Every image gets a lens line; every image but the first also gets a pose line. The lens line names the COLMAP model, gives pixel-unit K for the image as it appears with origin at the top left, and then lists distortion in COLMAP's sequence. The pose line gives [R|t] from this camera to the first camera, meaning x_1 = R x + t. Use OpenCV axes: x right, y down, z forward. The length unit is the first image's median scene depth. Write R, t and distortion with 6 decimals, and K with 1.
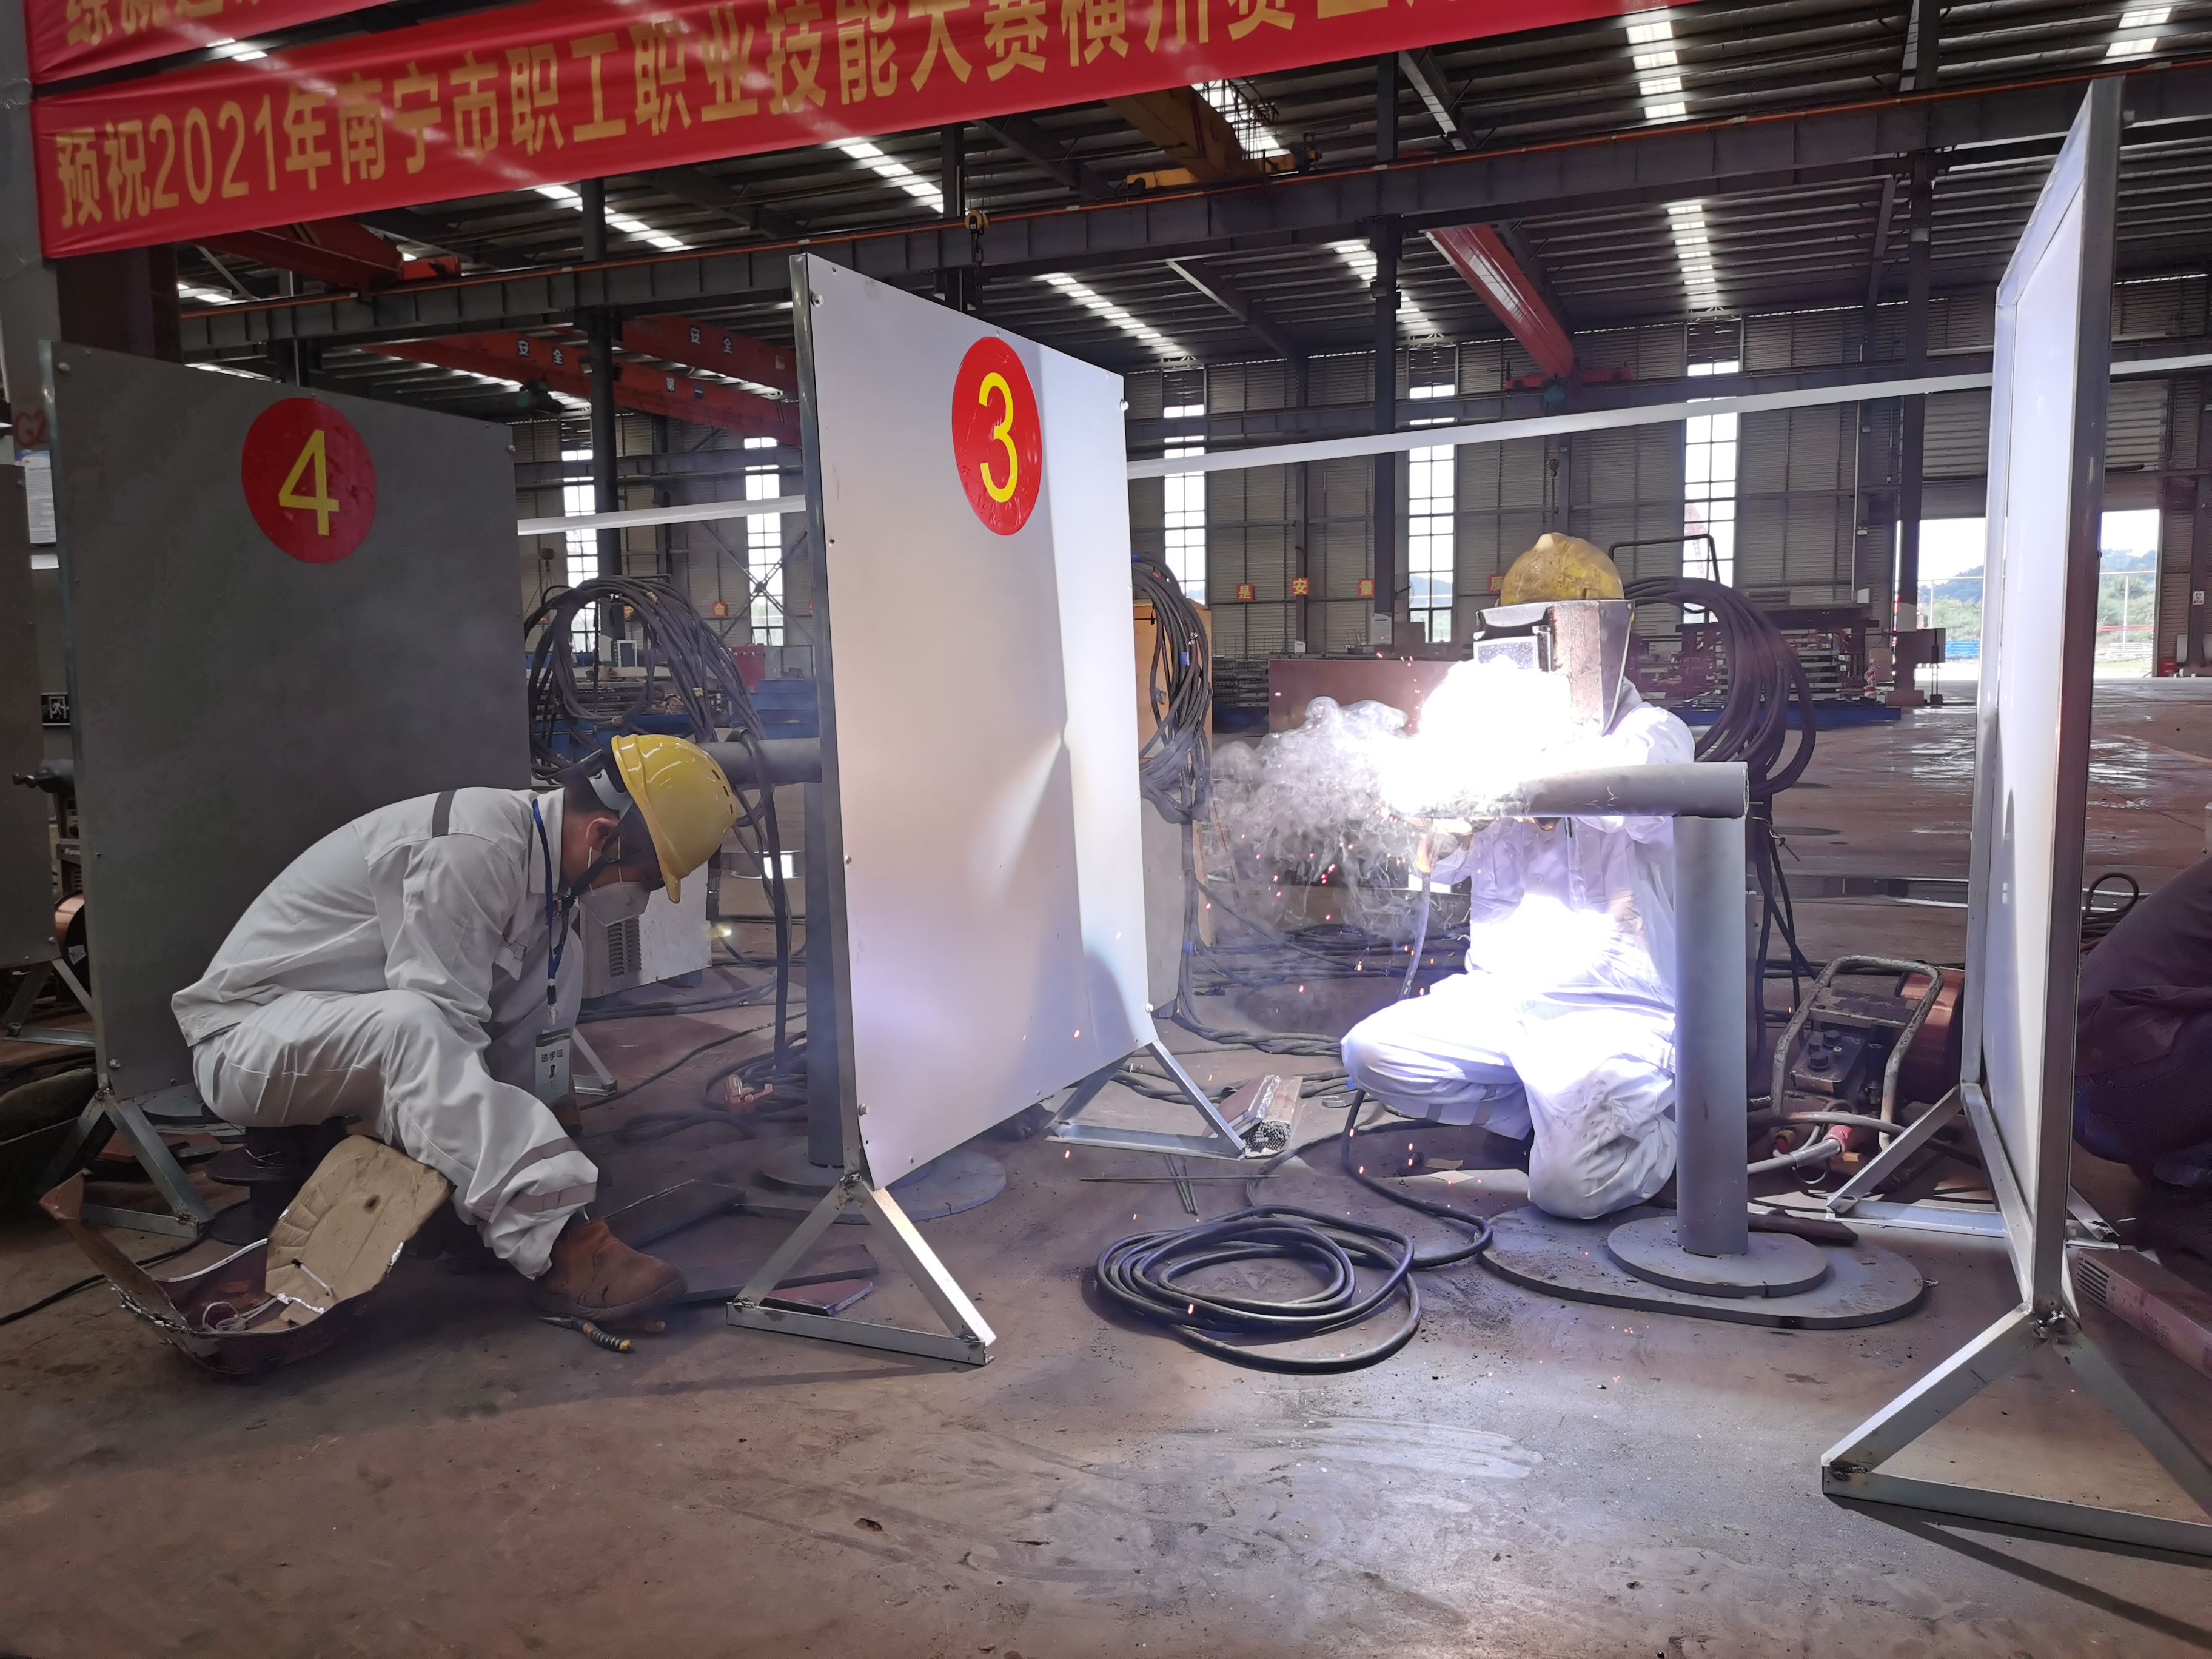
lens RADIAL K [[1694.3, 0, 1121.9], [0, 1694.3, 832.6], [0, 0, 1]] dist [0.028923, -0.021870]
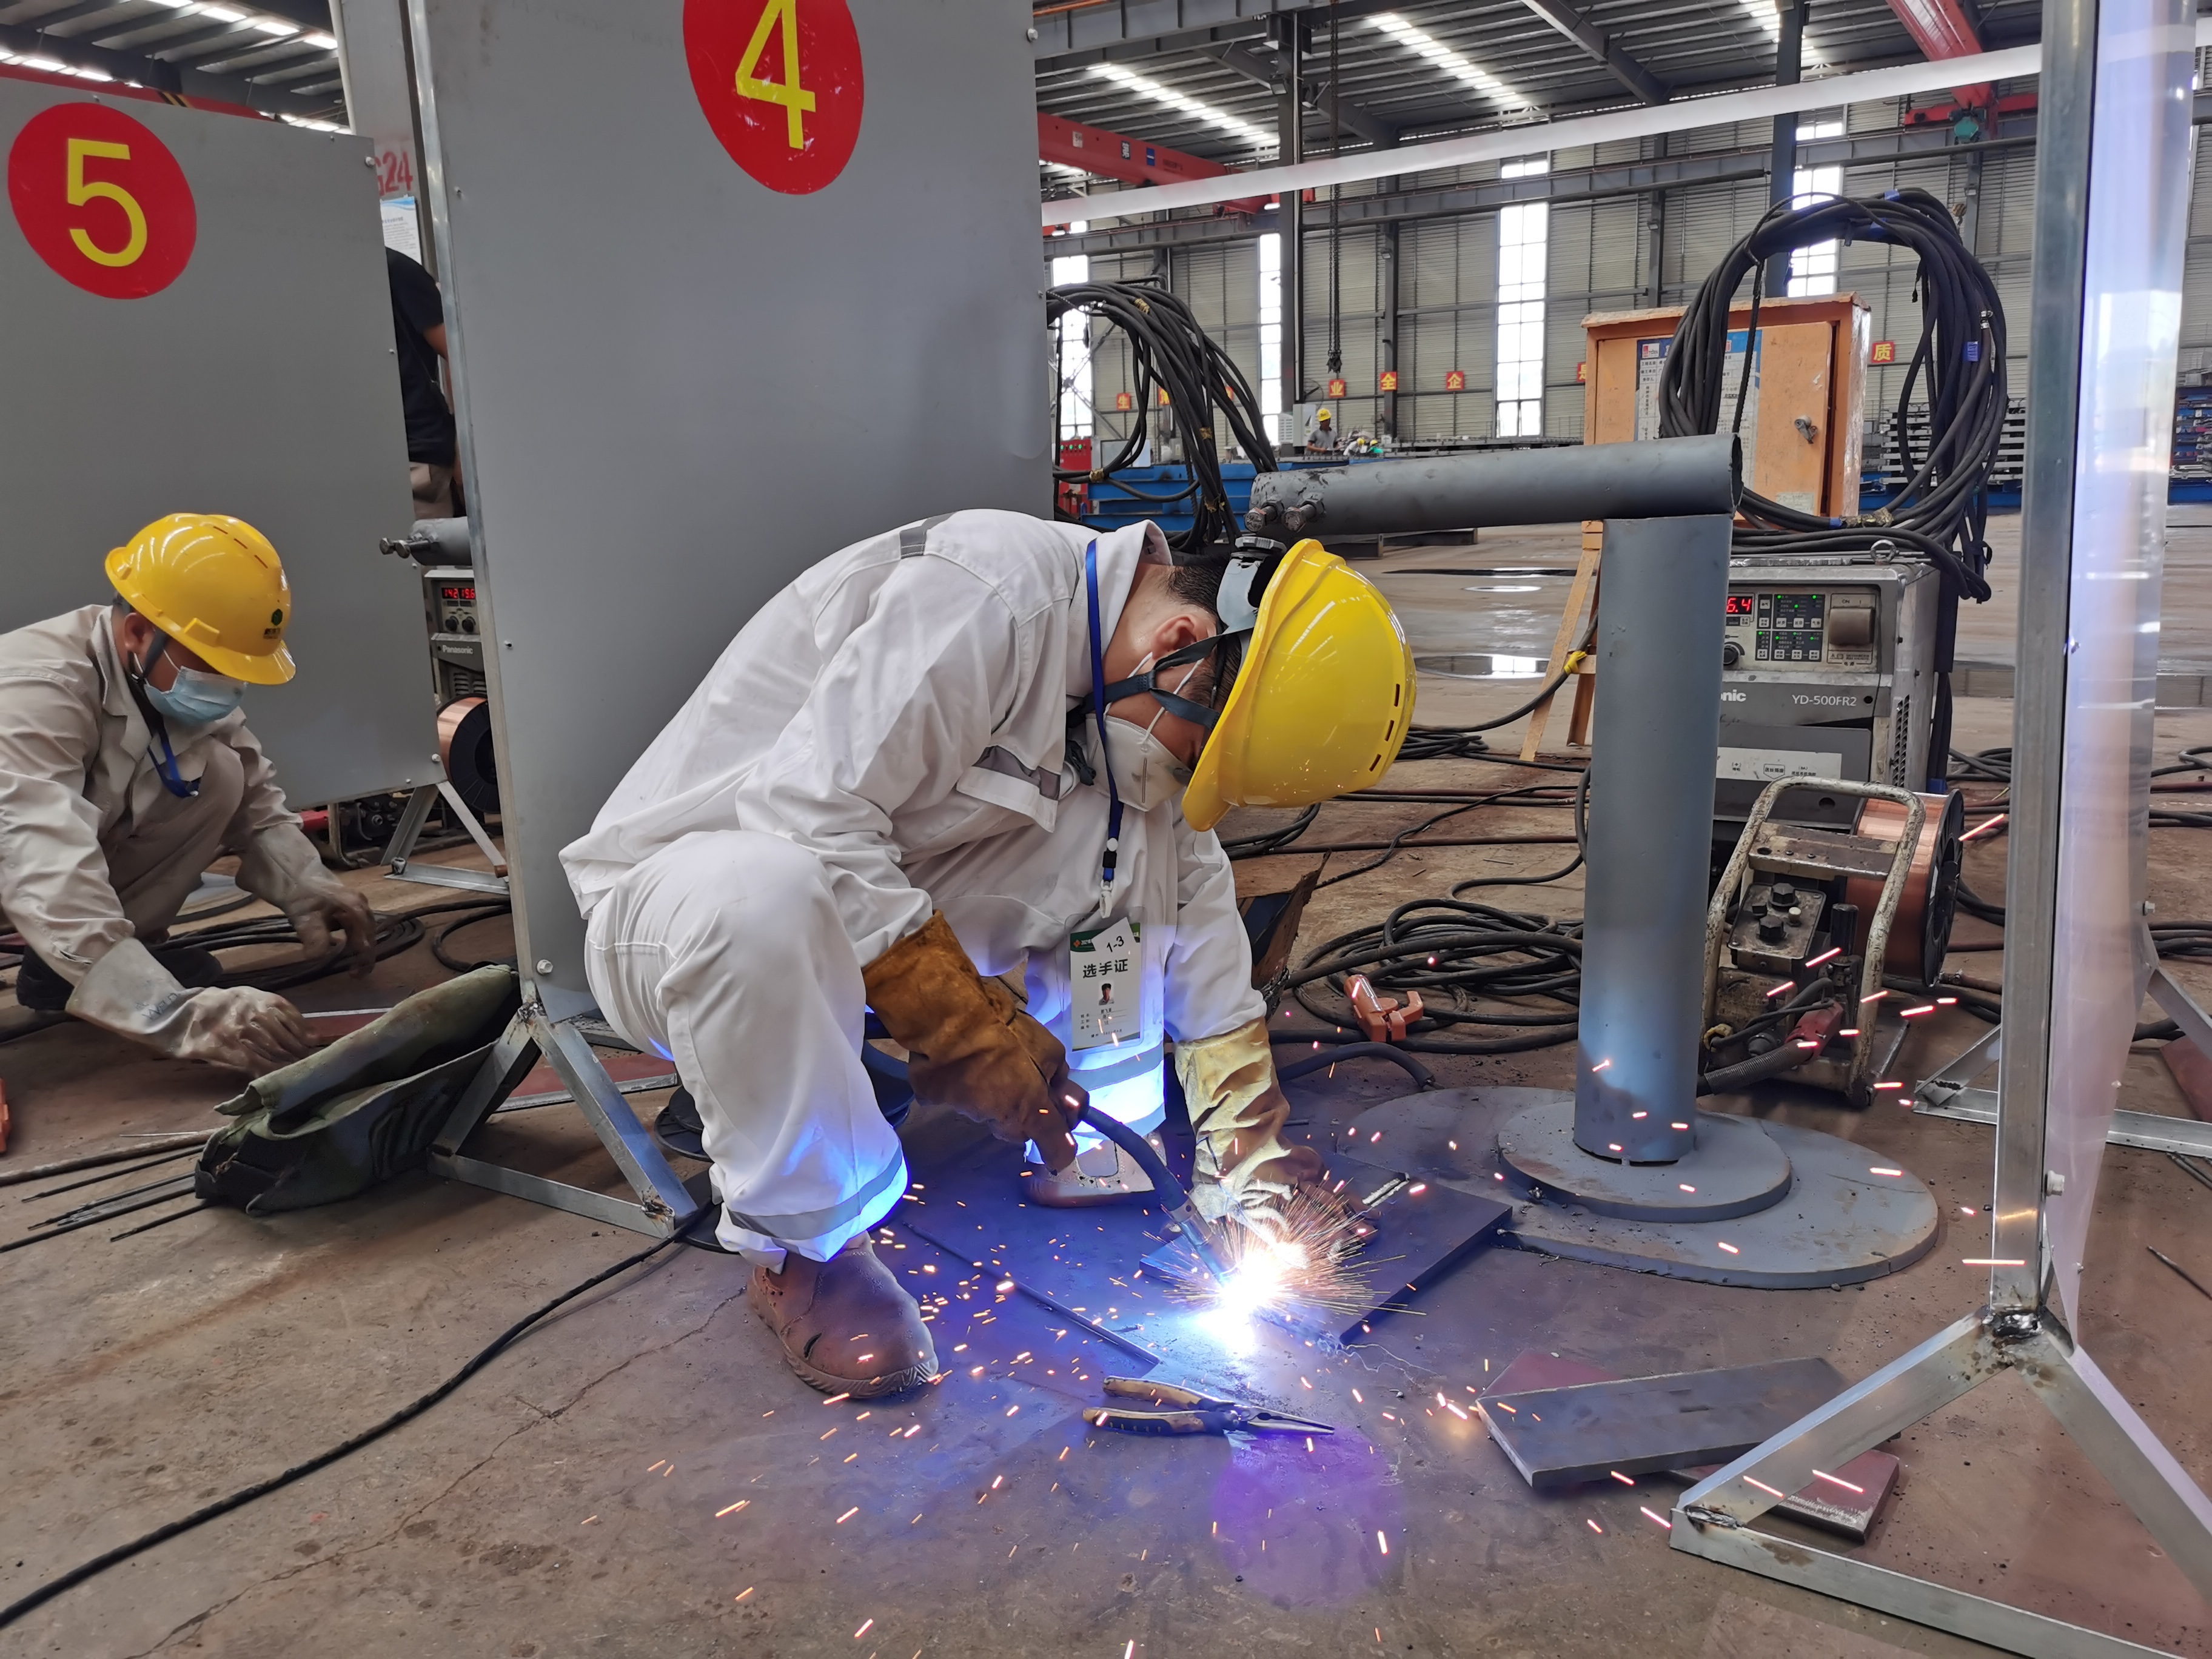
lens RADIAL K [[1694.3, 0, 1096.7], [0, 1694.3, 830.1], [0, 0, 1]] dist [0.028923, -0.021870]
pose [[0.983456, 0.019681, -0.180077, -0.171902], [0.000671, 0.993678, 0.112268, 0.007139], [0.181148, -0.110532, 0.977225, 0.264528]]
